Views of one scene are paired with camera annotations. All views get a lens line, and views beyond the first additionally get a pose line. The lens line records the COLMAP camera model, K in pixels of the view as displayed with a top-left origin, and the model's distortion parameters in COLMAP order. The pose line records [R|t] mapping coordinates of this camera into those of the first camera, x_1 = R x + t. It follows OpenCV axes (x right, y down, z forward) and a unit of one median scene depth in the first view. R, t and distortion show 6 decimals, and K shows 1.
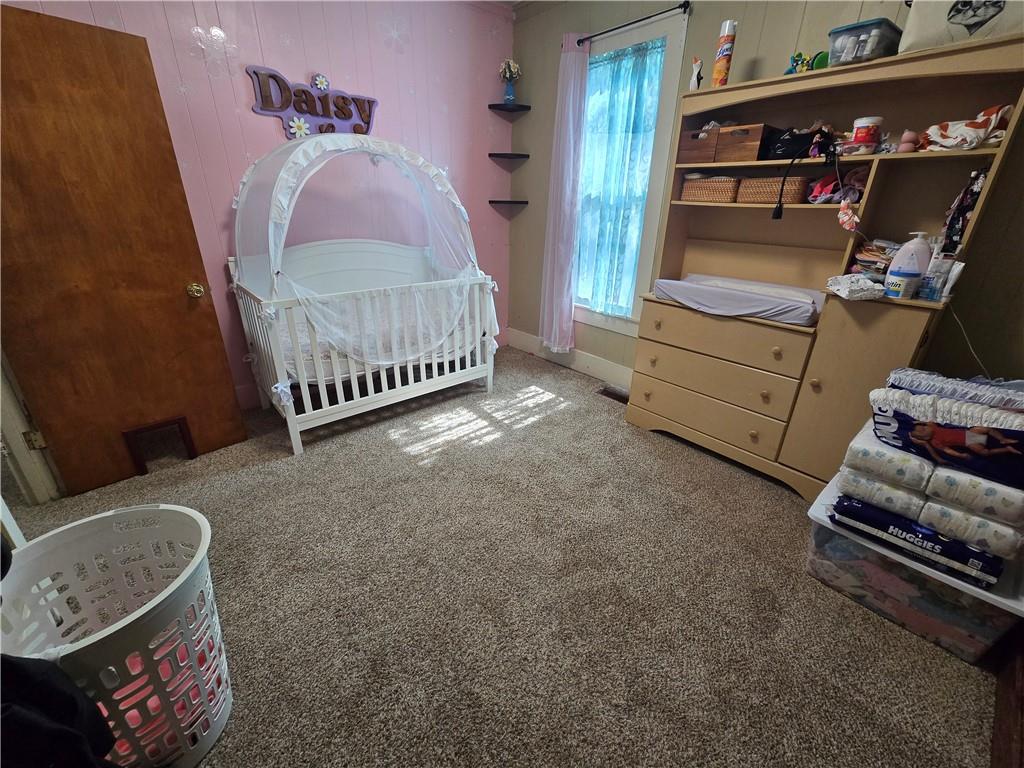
lens RADIAL K [[420.1, 0, 514.3], [0, 420.1, 384.4], [0, 0, 1]] dist [-0.000288, 0.000495]
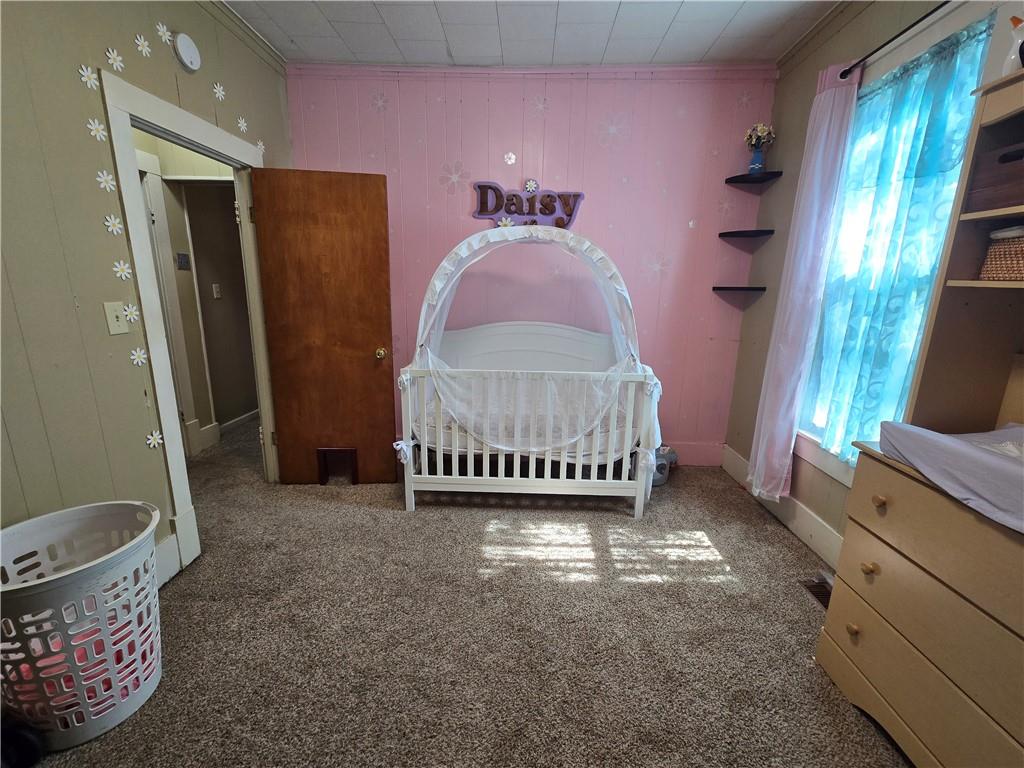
lens RADIAL K [[420.1, 0, 514.3], [0, 420.1, 384.4], [0, 0, 1]] dist [-0.000288, 0.000495]
pose [[0.737291, 0.146736, -0.659447, 0.293346], [-0.272279, 0.957879, -0.091280, -0.101655], [0.618276, 0.246854, 0.746189, 0.264406]]
